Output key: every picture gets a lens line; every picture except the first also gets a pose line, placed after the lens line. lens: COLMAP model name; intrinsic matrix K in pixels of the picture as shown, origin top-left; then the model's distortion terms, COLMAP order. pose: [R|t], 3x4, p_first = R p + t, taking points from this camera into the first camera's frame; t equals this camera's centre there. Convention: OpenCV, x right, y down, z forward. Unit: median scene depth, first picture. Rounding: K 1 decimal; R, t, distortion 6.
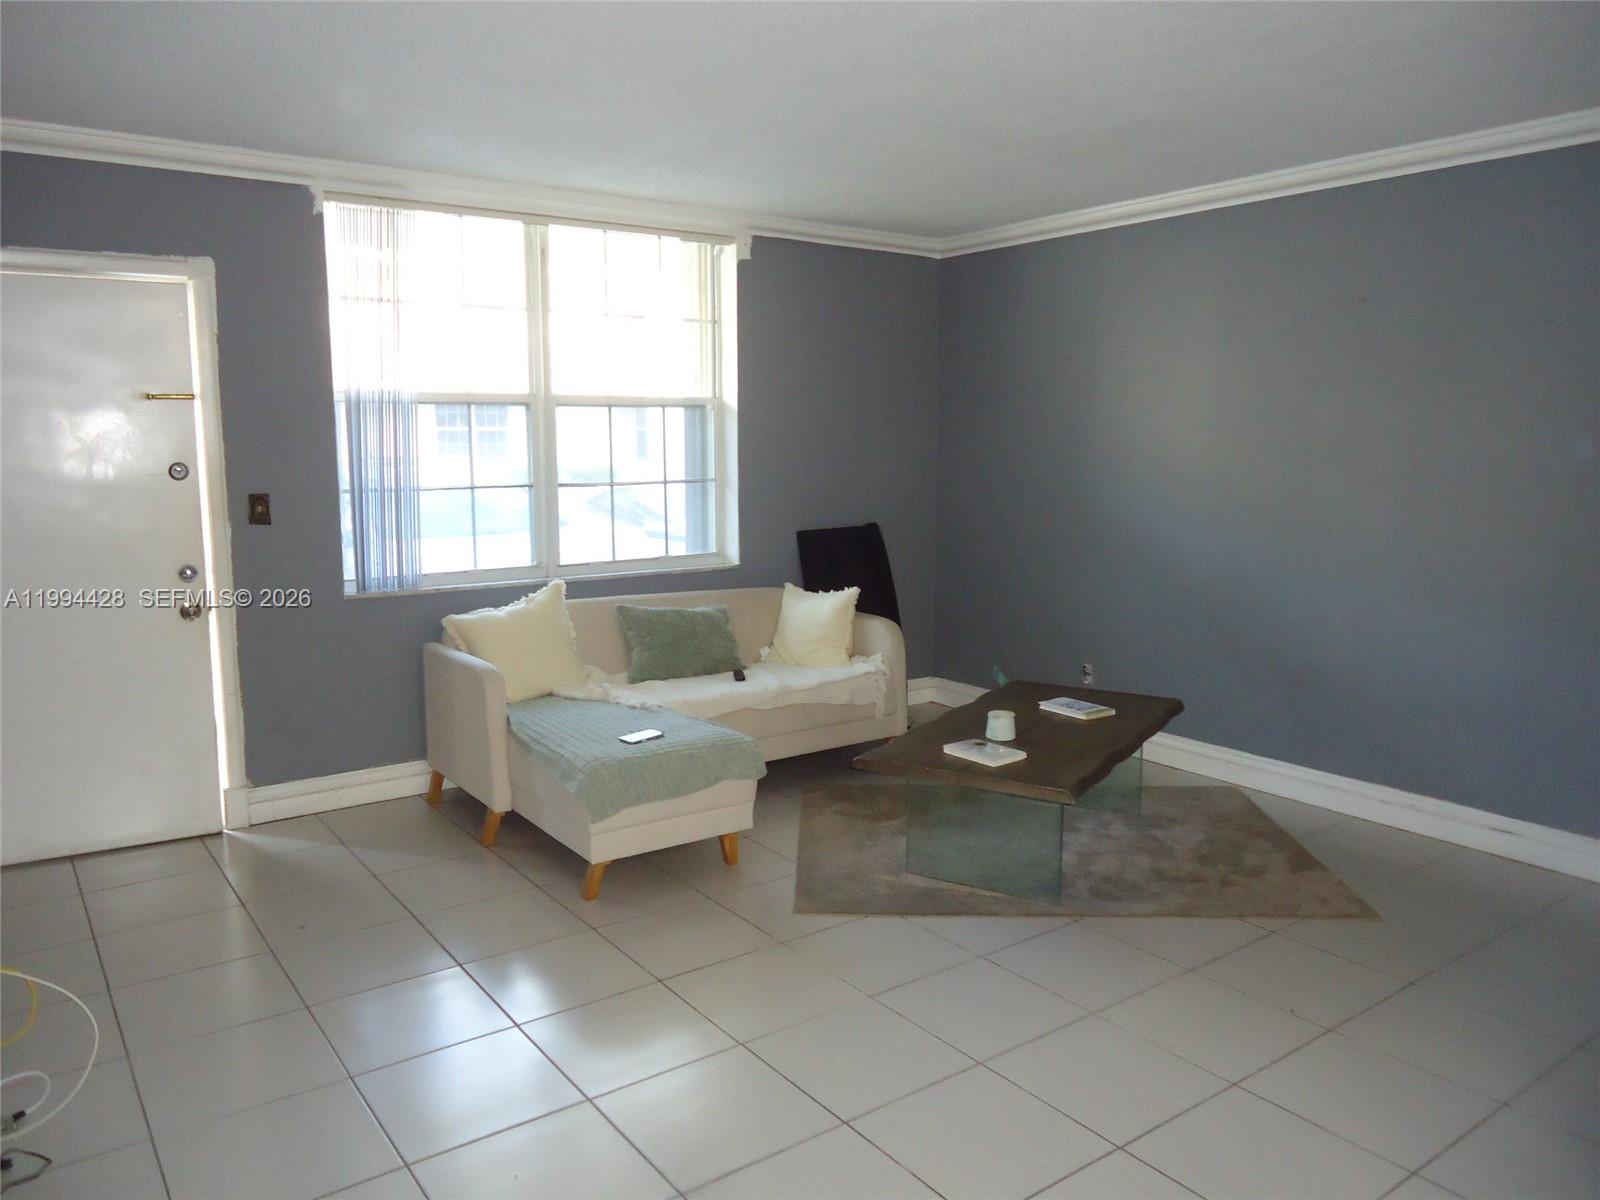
lens RADIAL K [[1168.5, 0, 795.9], [0, 1168.5, 594.2], [0, 0, 1]] dist [-0.002058, -0.002649]
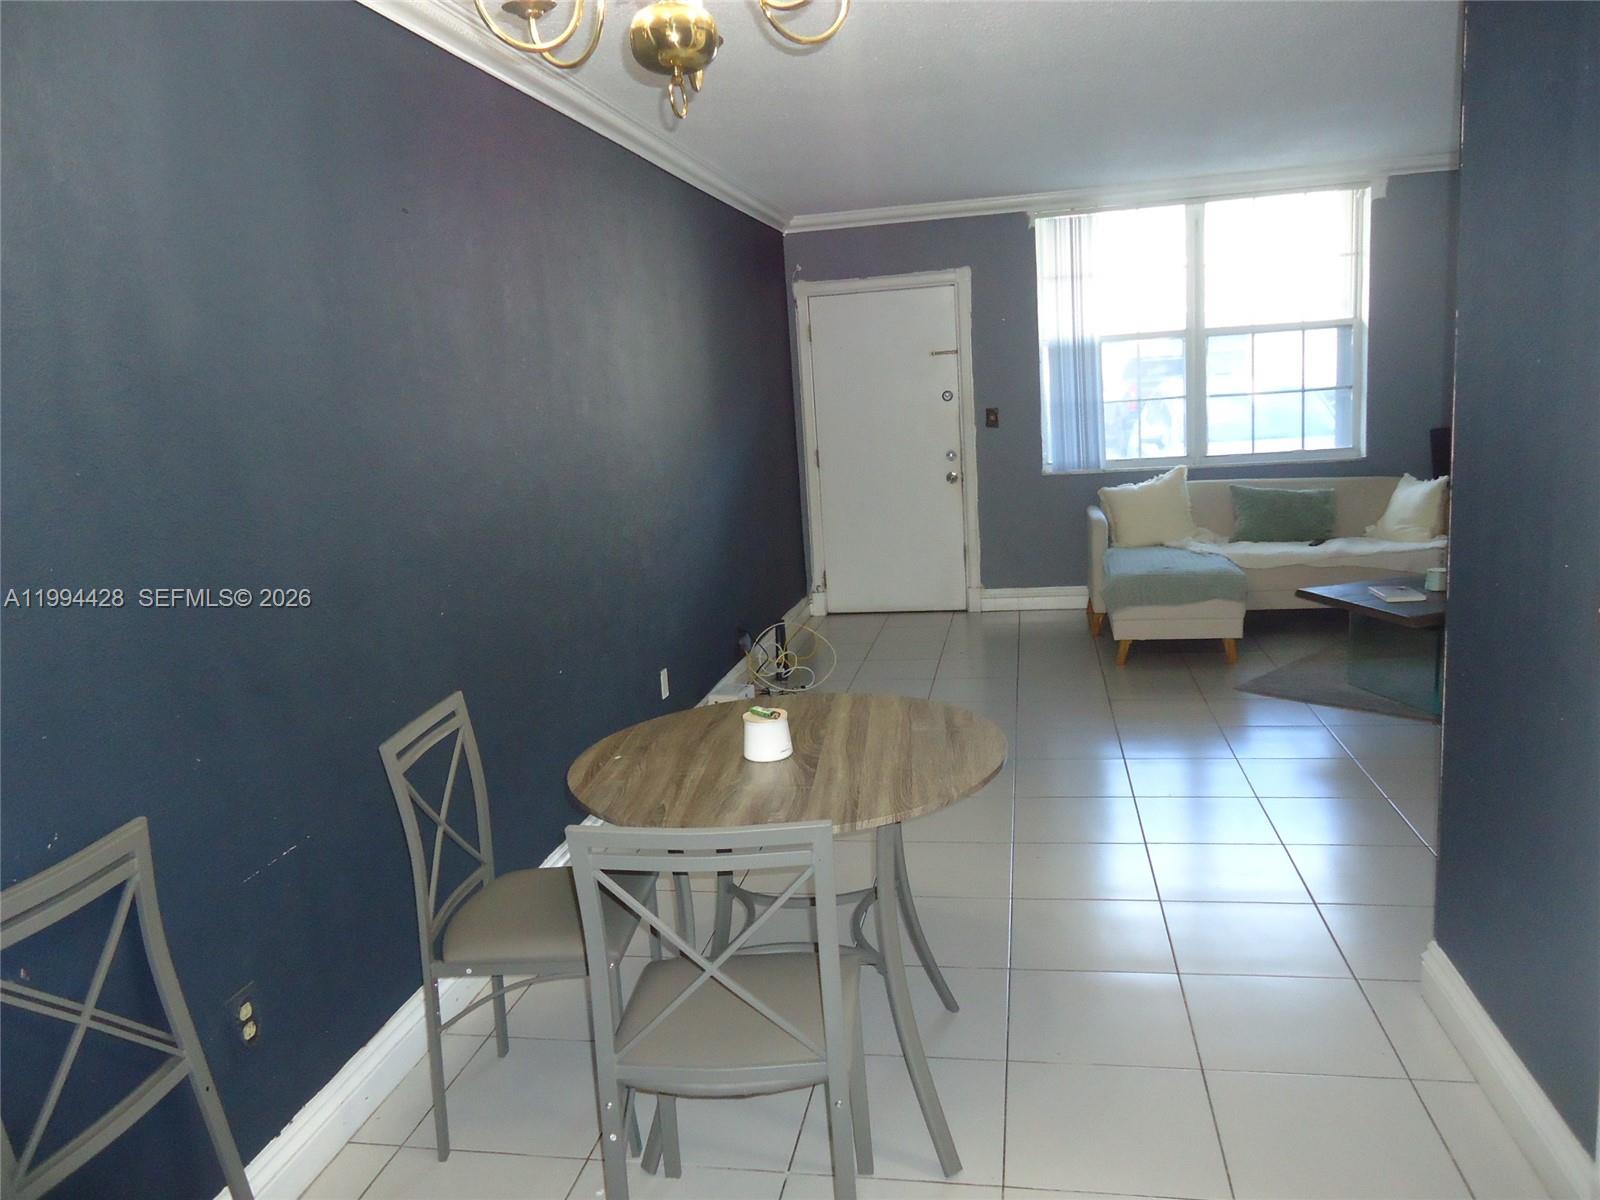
lens RADIAL K [[1168.5, 0, 794.0], [0, 1168.5, 609.8], [0, 0, 1]] dist [-0.002058, -0.002649]
pose [[0.679283, 0.096296, -0.727531, 0.525992], [-0.035035, 0.994479, 0.098917, 0.038684], [0.733040, -0.041704, 0.678906, -0.302815]]
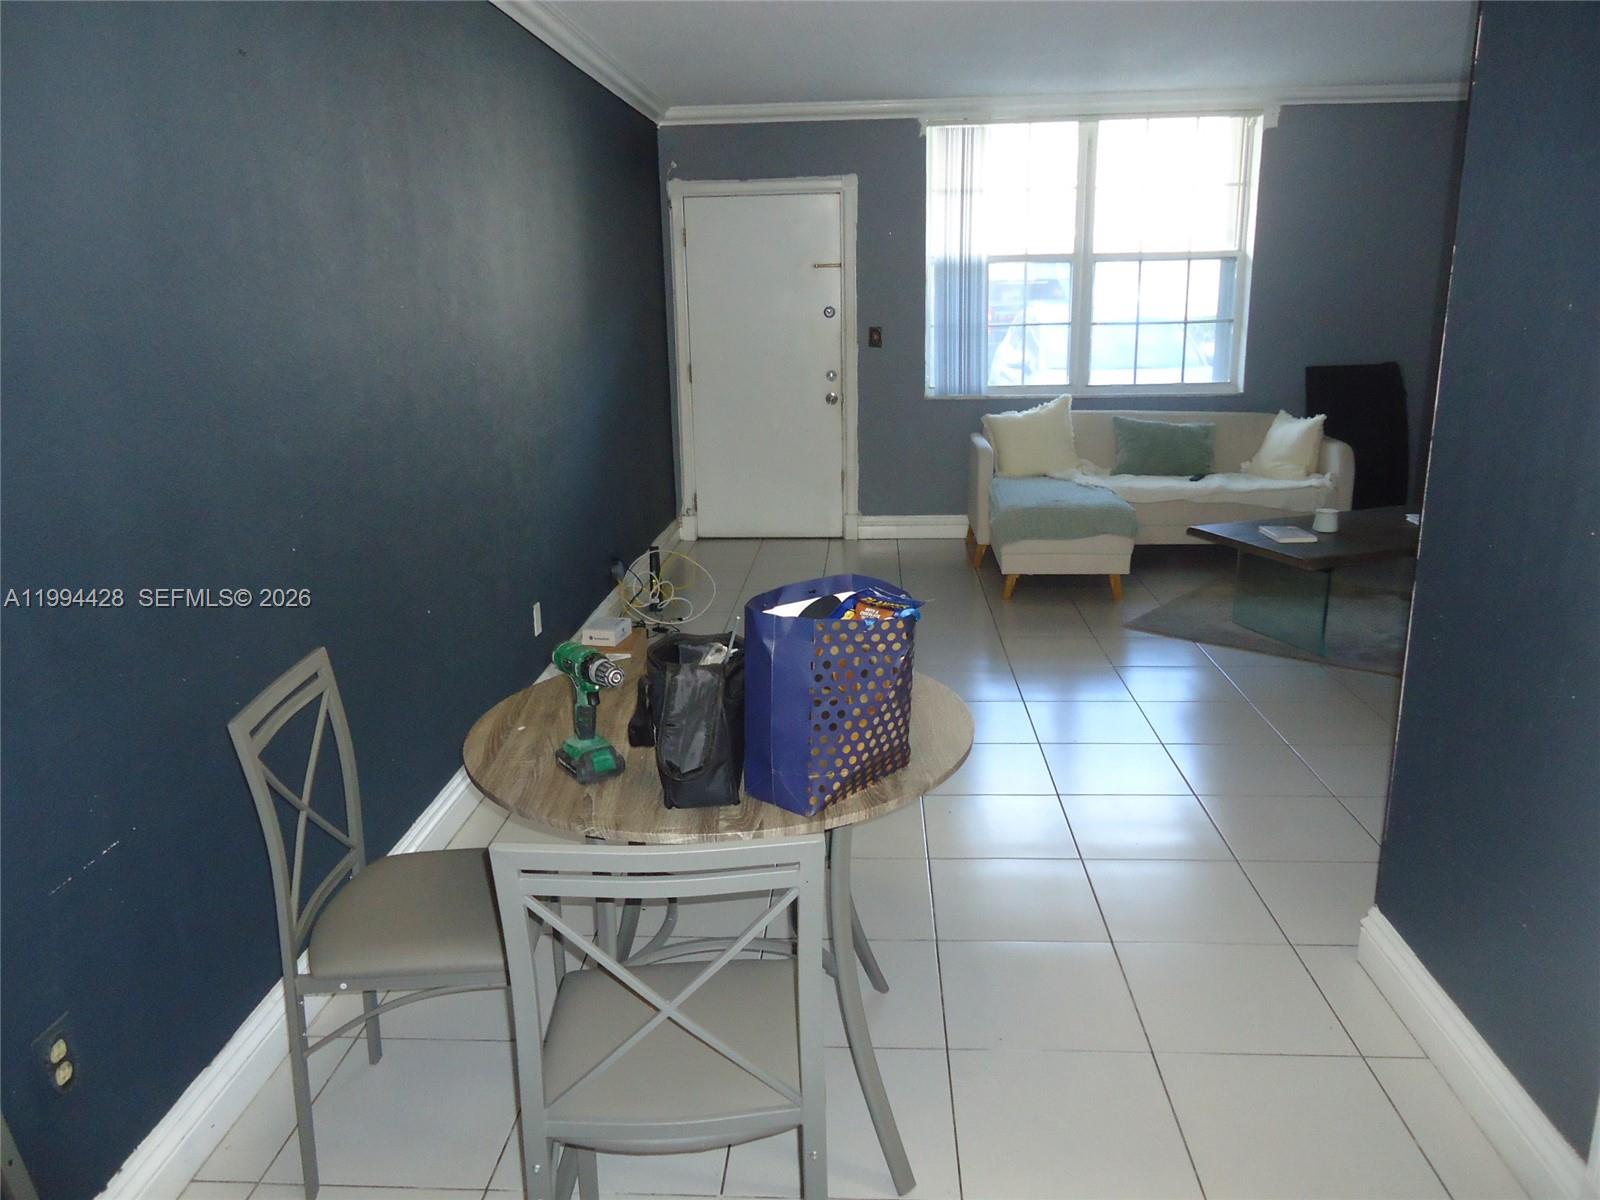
lens RADIAL K [[1168.5, 0, 795.9], [0, 1168.5, 605.7], [0, 0, 1]] dist [-0.002058, -0.002649]
pose [[0.770897, 0.153650, -0.618150, 0.445195], [-0.067496, 0.984711, 0.160589, 0.034024], [0.633373, -0.082074, 0.769482, -0.279933]]
